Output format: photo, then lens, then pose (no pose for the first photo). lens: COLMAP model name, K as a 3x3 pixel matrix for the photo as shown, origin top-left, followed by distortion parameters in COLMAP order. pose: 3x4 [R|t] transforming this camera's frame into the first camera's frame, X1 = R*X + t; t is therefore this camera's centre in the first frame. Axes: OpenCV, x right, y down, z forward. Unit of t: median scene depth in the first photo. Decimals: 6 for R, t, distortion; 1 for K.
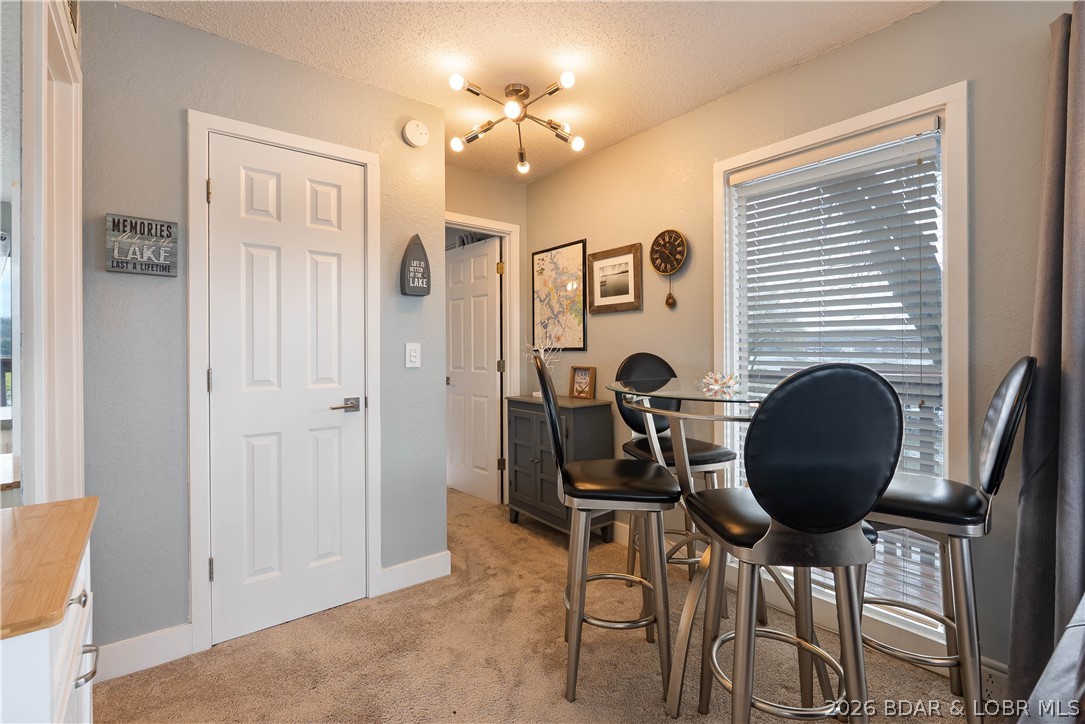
lens RADIAL K [[477.7, 0, 539.7], [0, 477.7, 352.3], [0, 0, 1]] dist [-0.010542, 0.002165]
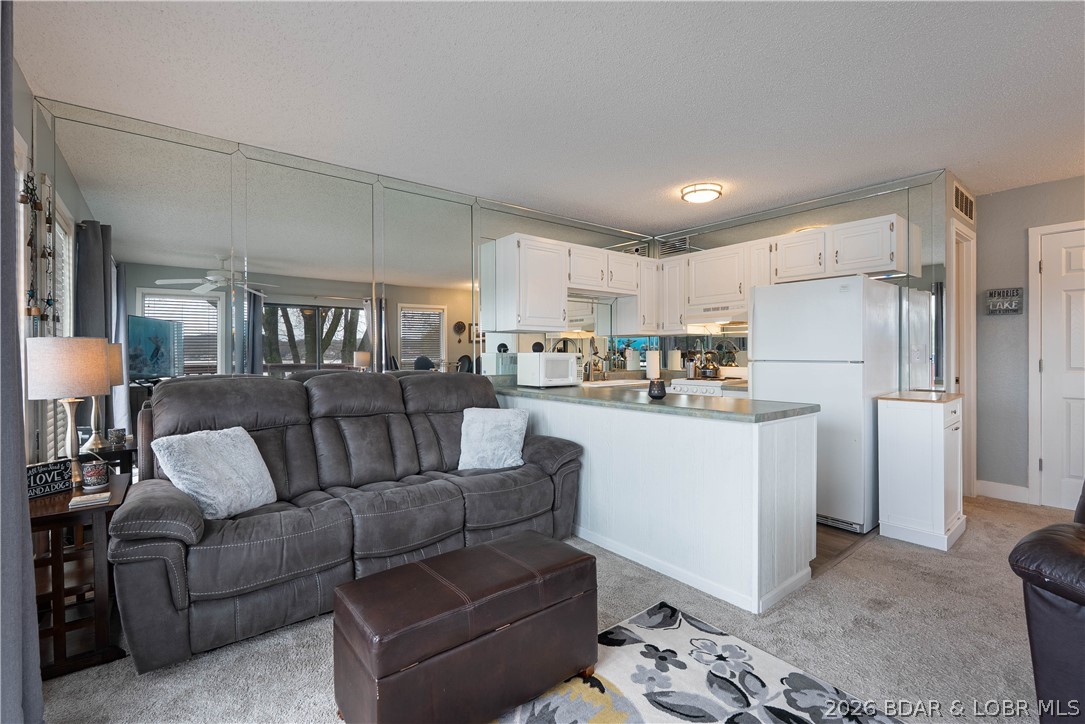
lens RADIAL K [[477.7, 0, 538.7], [0, 477.7, 354.3], [0, 0, 1]] dist [-0.010542, 0.002165]
pose [[0.000151, 0.004744, -0.999989, 1.238162], [0.000566, 0.999989, 0.004744, 0.002415], [1.000000, -0.000566, 0.000148, -1.046630]]
